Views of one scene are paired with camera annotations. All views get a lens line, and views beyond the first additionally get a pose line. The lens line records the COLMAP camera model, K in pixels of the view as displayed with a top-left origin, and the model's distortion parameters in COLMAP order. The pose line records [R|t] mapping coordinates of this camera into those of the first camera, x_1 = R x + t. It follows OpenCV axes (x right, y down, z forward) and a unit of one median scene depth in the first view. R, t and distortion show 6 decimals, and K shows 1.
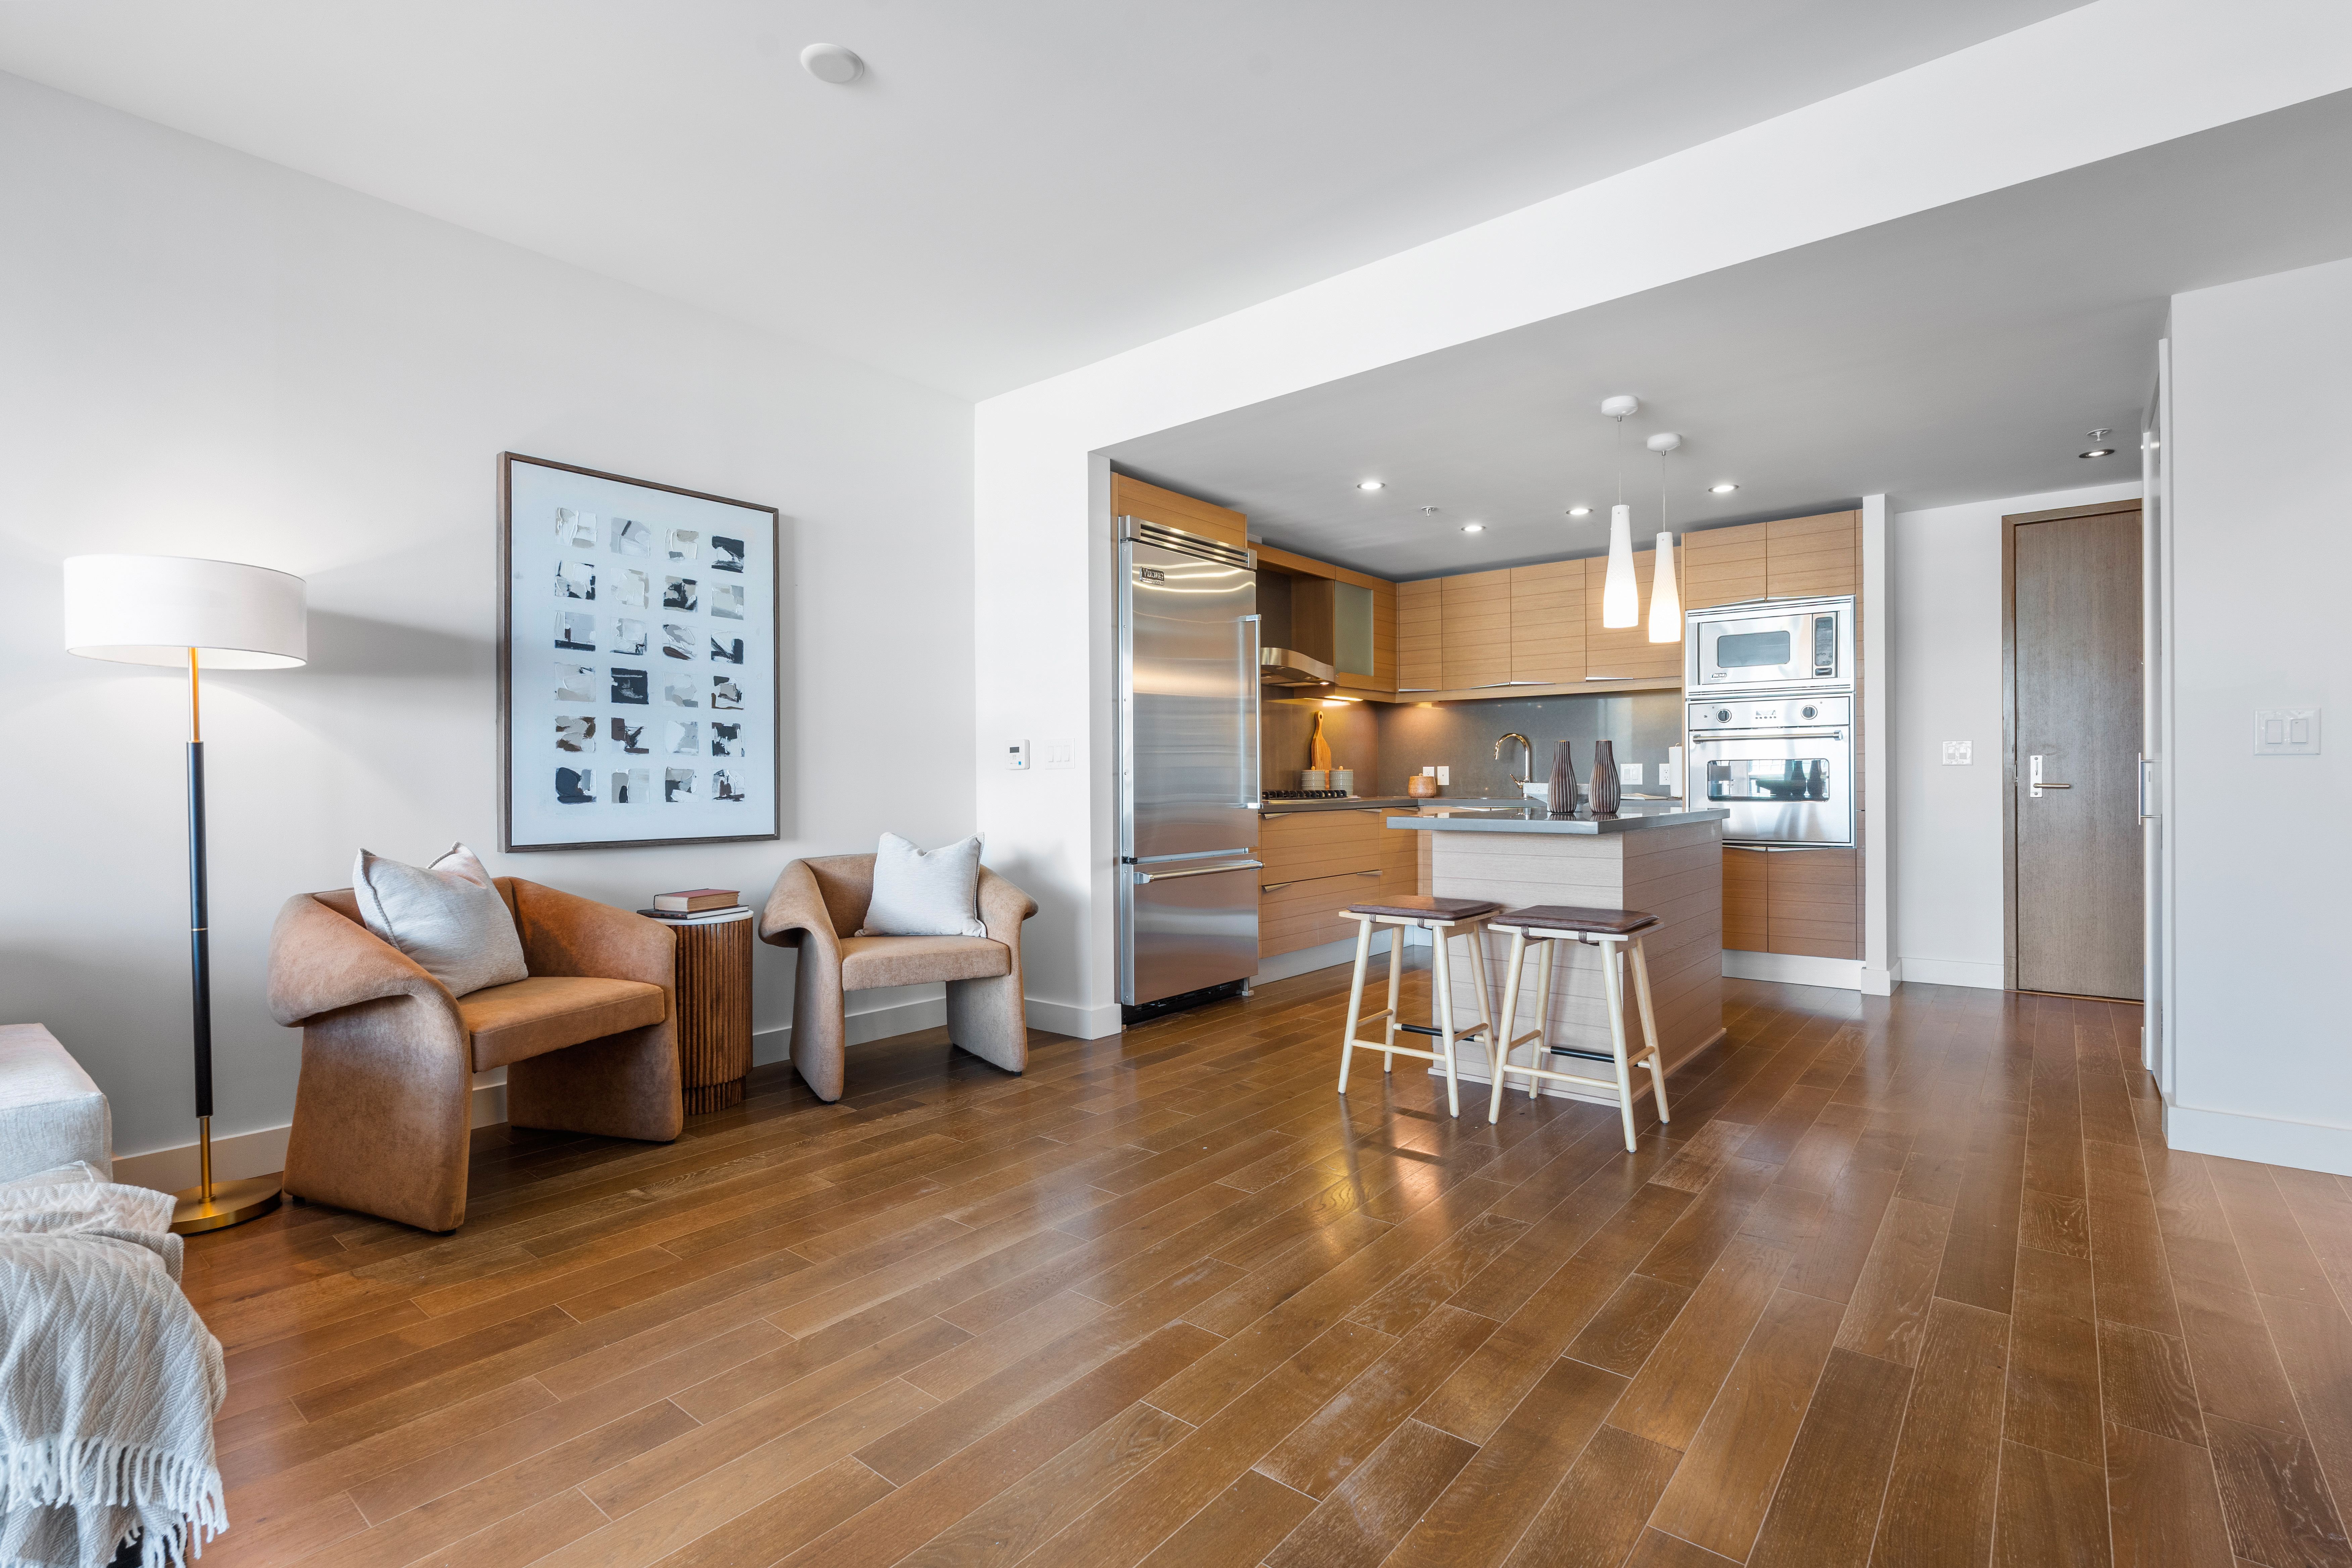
lens RADIAL K [[1089.6, 0, 1164.9], [0, 1089.6, 784.3], [0, 0, 1]] dist [-0.011405, 0.004451]
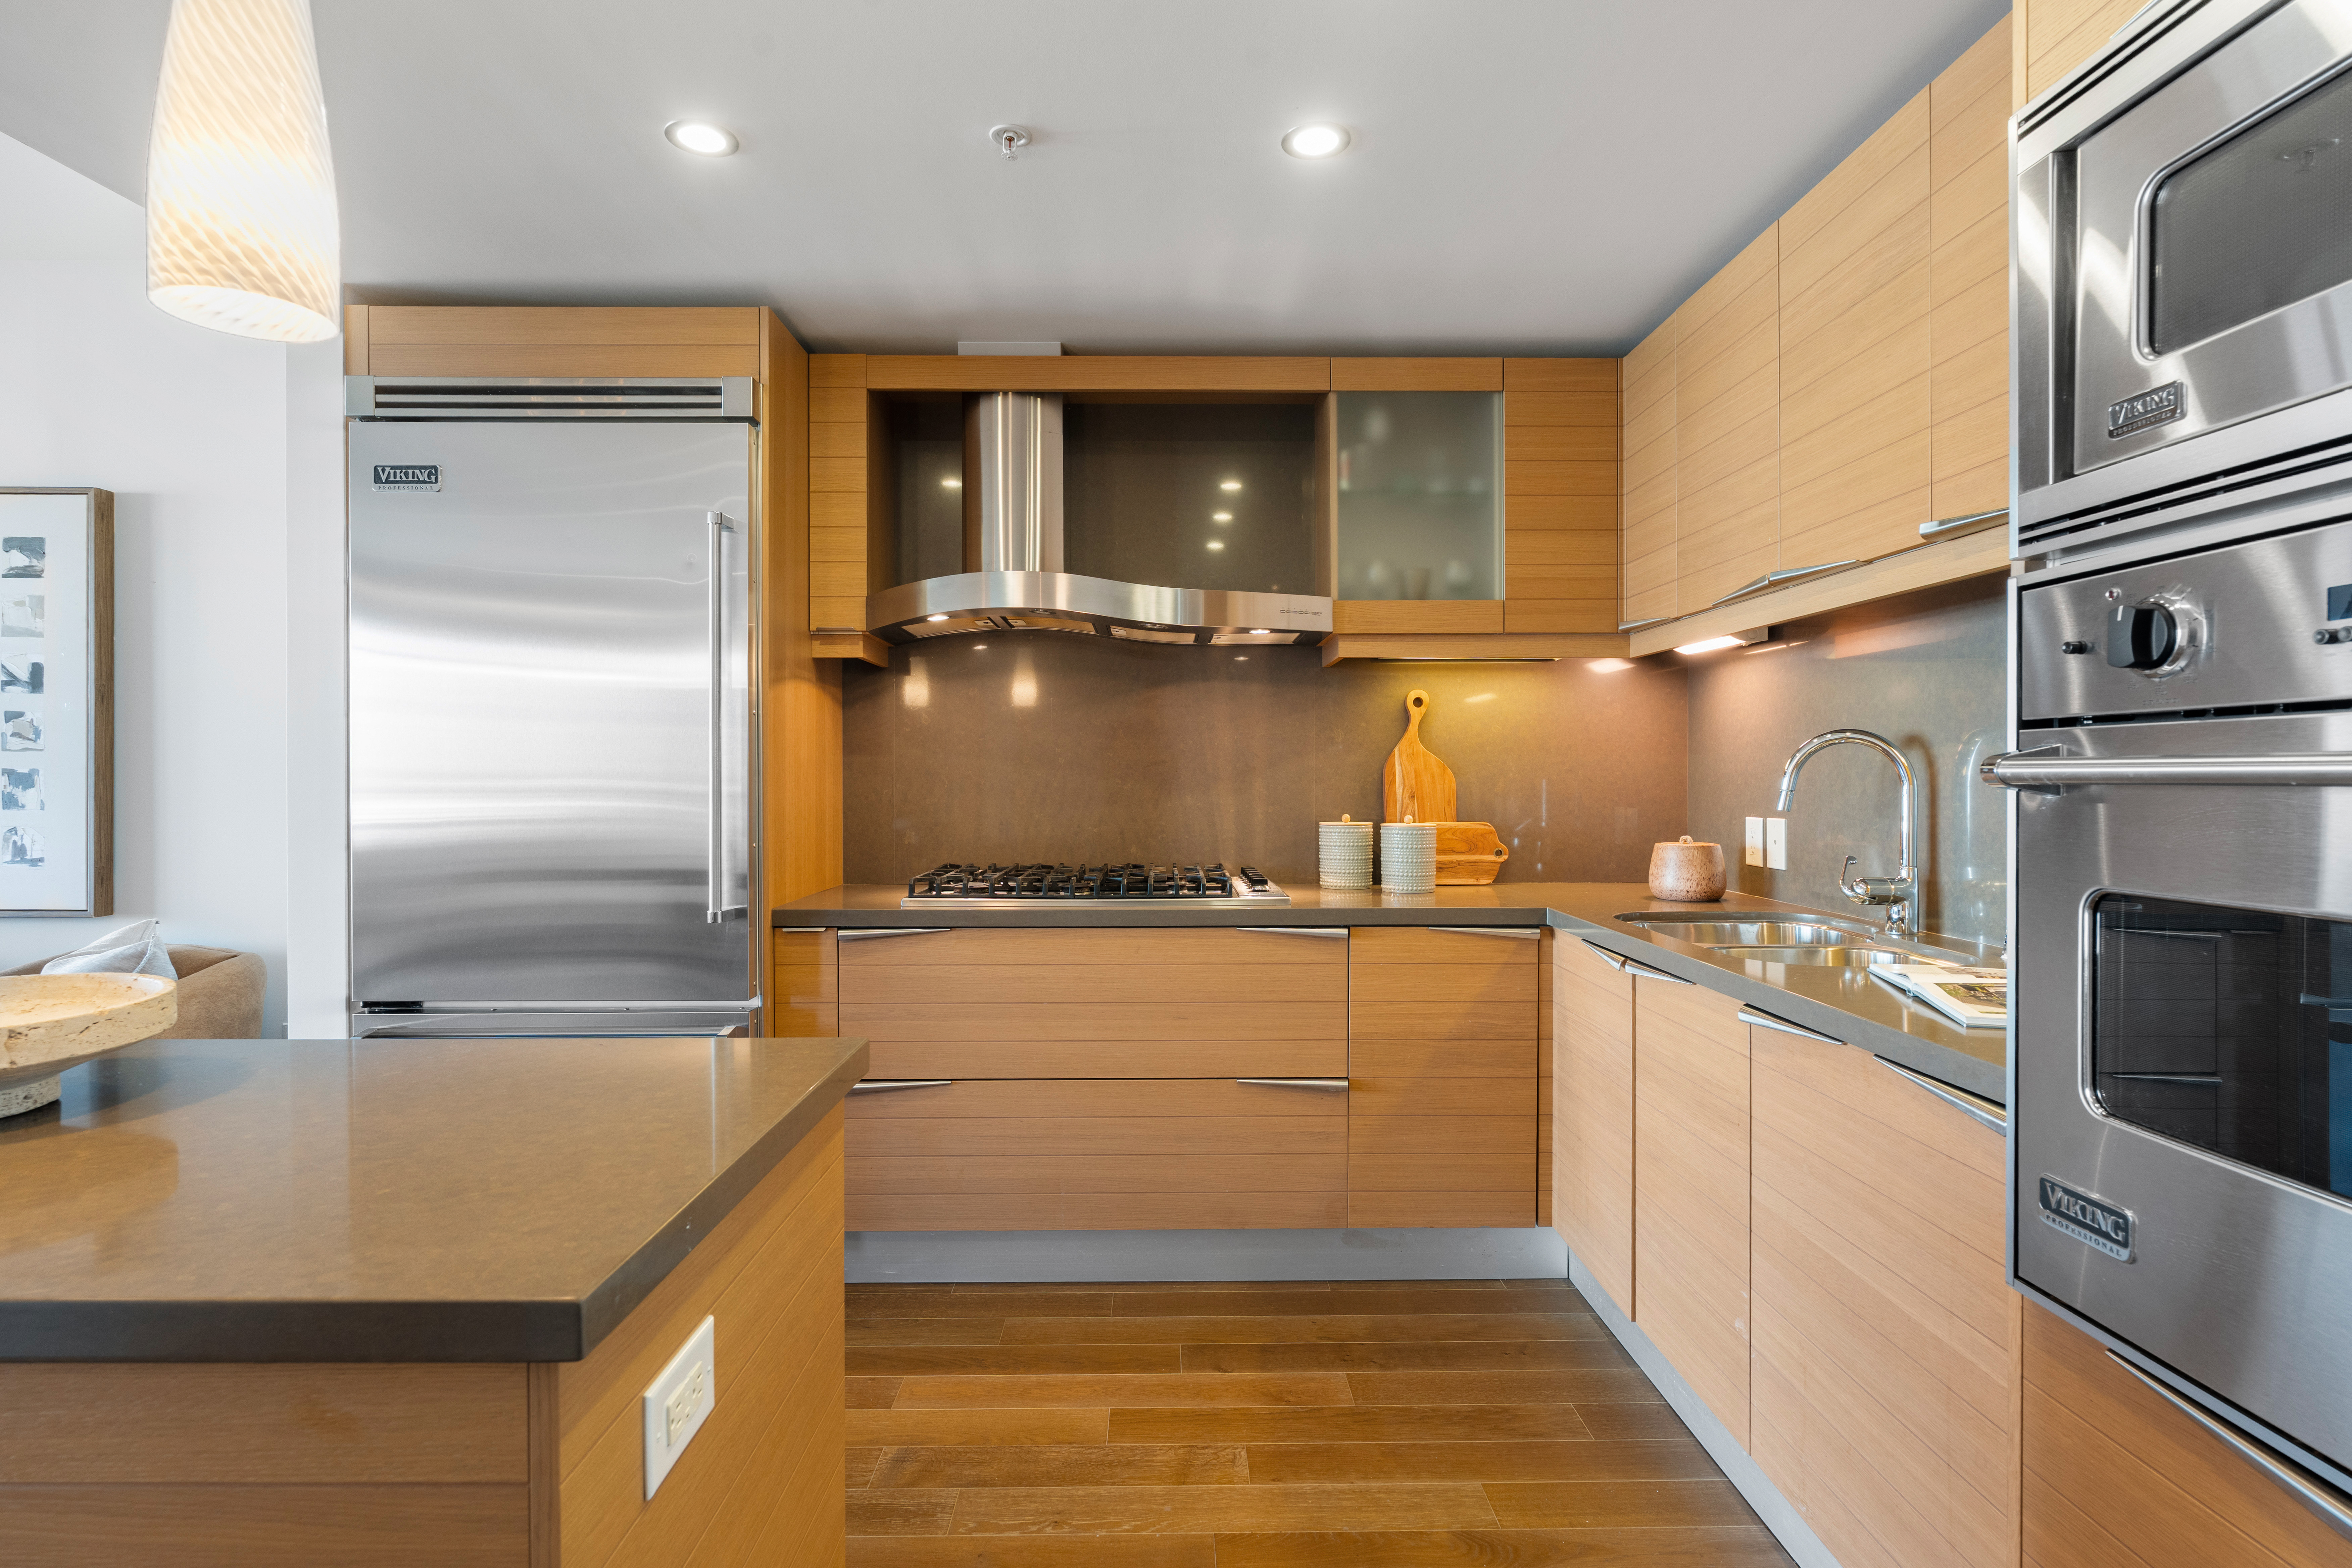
lens RADIAL K [[1154.7, 0, 1179.9], [0, 1154.7, 784.5], [0, 0, 1]] dist [-0.003126, -0.000240]
pose [[0.647757, 0.012374, -0.761746, 0.796964], [-0.005875, 0.999919, 0.011247, -0.059109], [0.761824, -0.002810, 0.647778, 1.101095]]
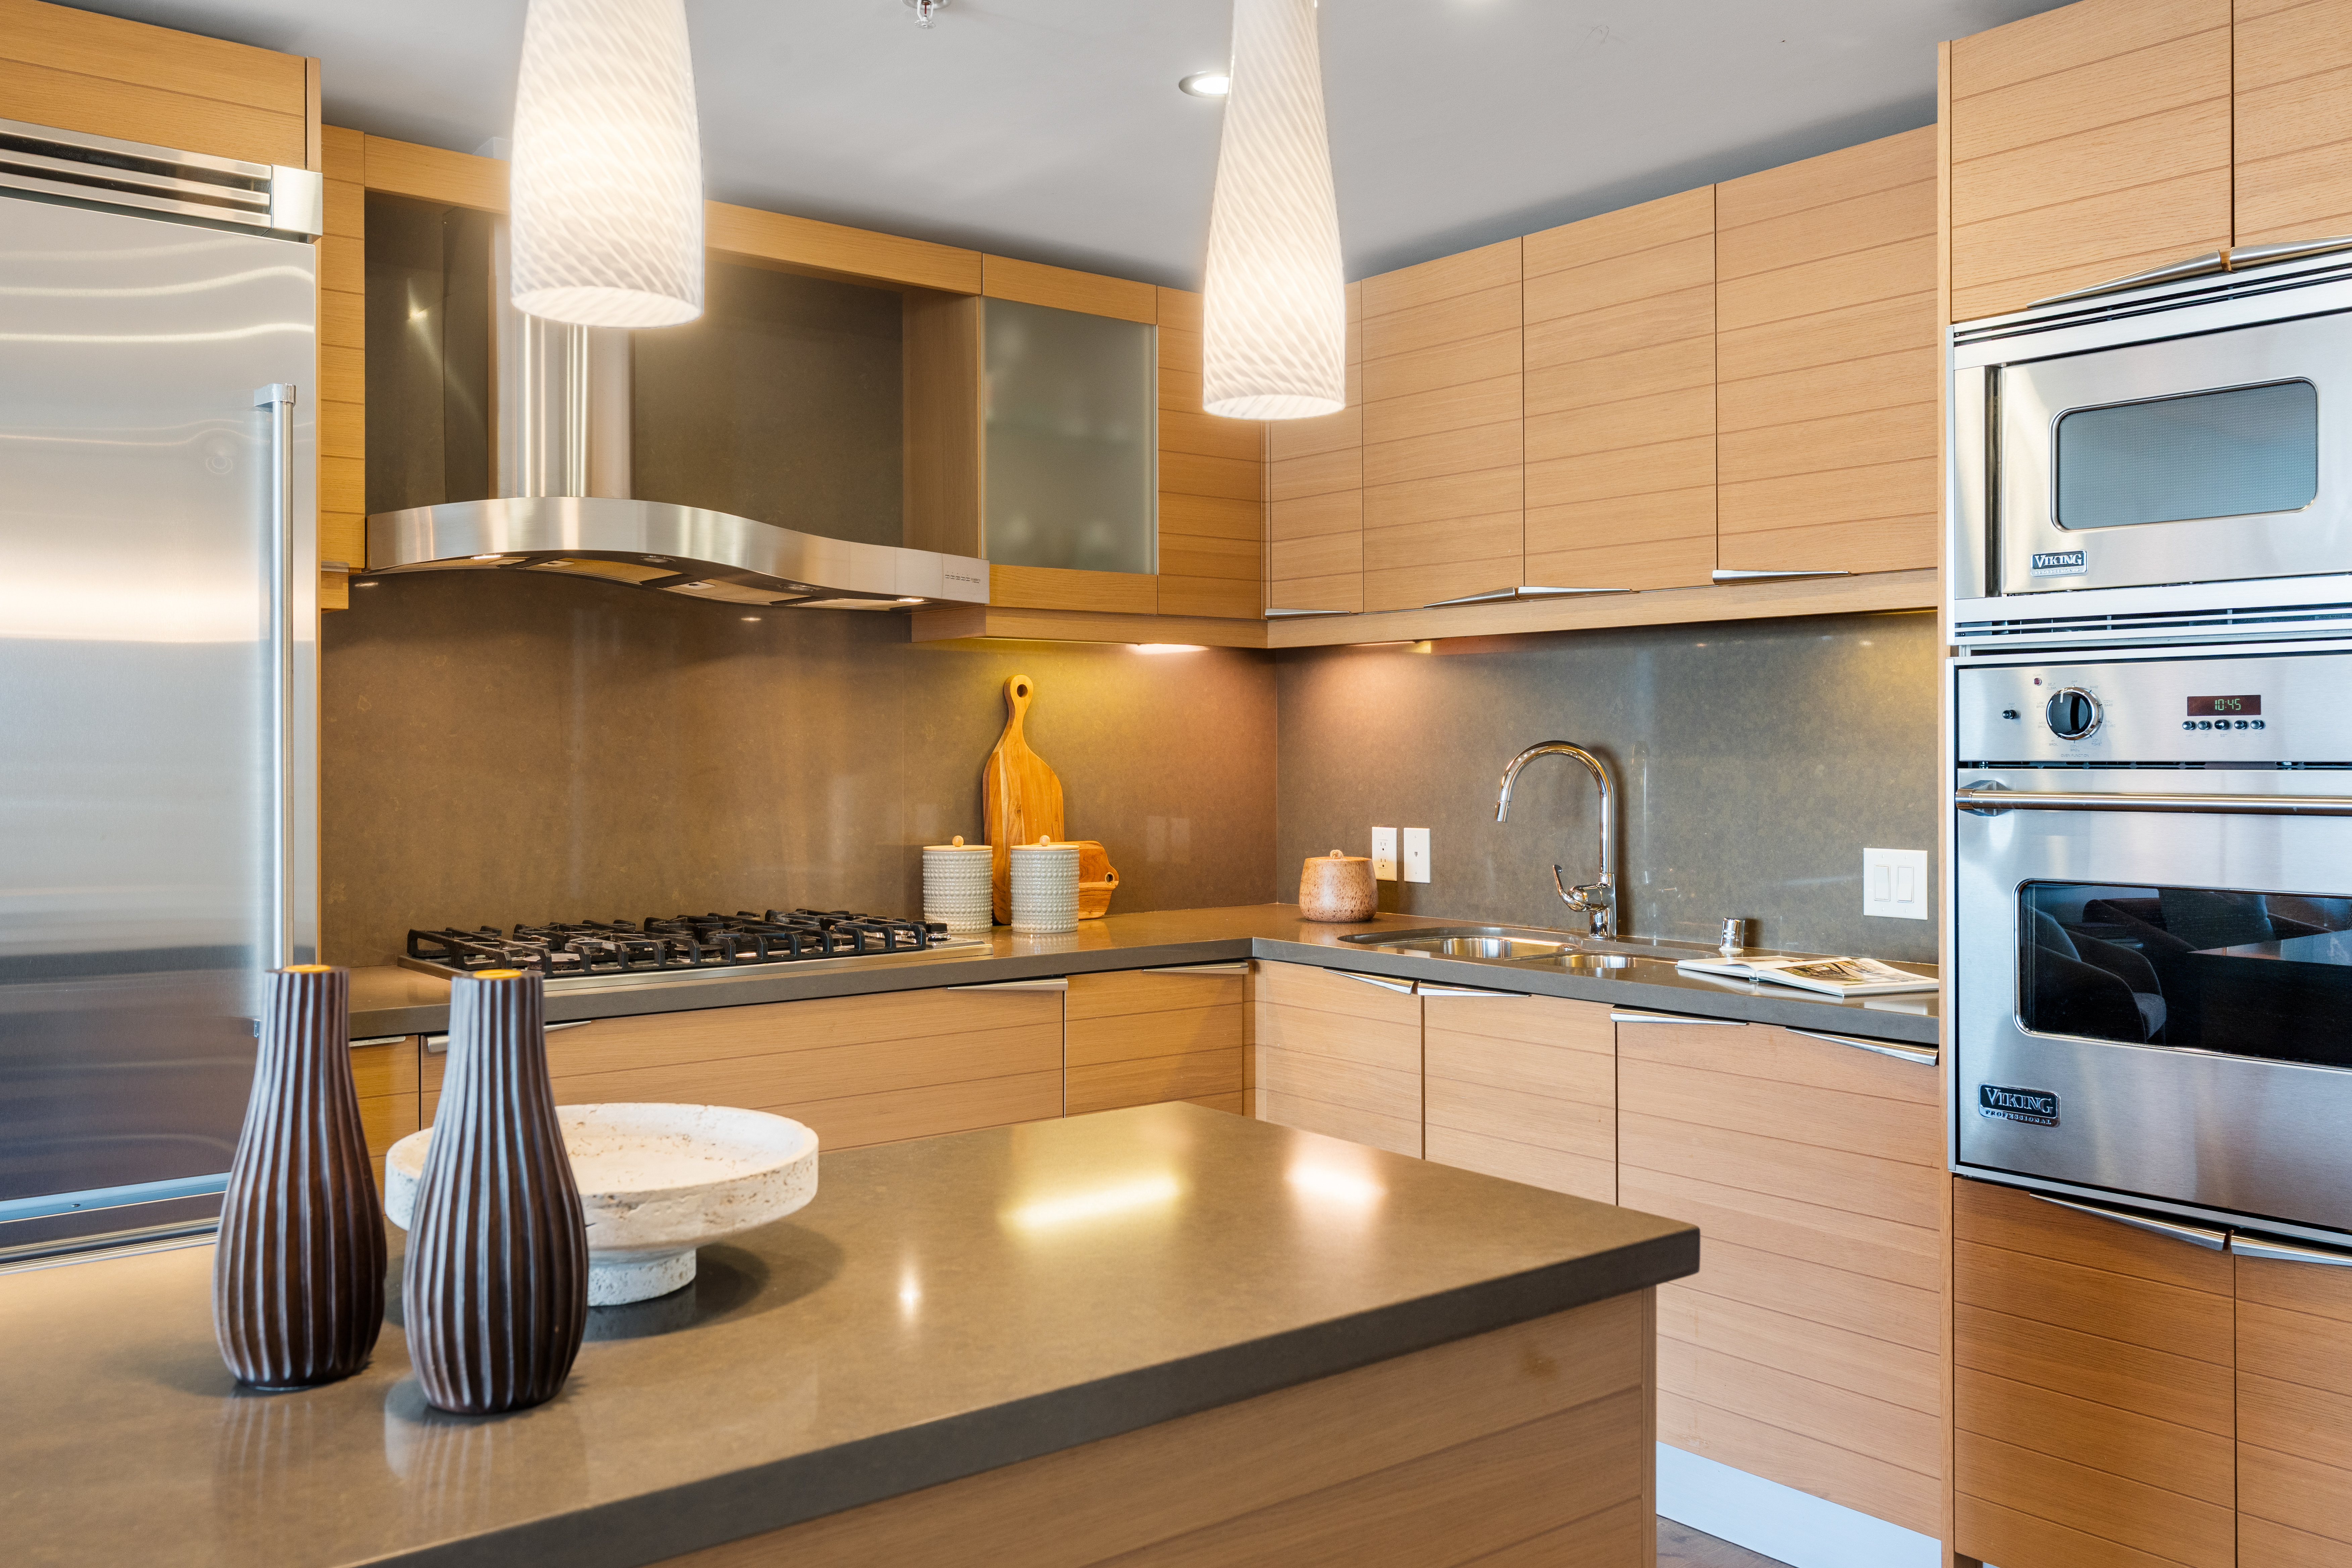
lens RADIAL K [[1886.0, 0, 1172.0], [0, 1886.0, 751.2], [0, 0, 1]] dist [-0.000194, -0.002294]
pose [[0.977651, 0.004759, -0.210179, 0.572839], [-0.005273, 0.999984, -0.001884, -0.074821], [0.210167, 0.002950, 0.977661, 0.730038]]
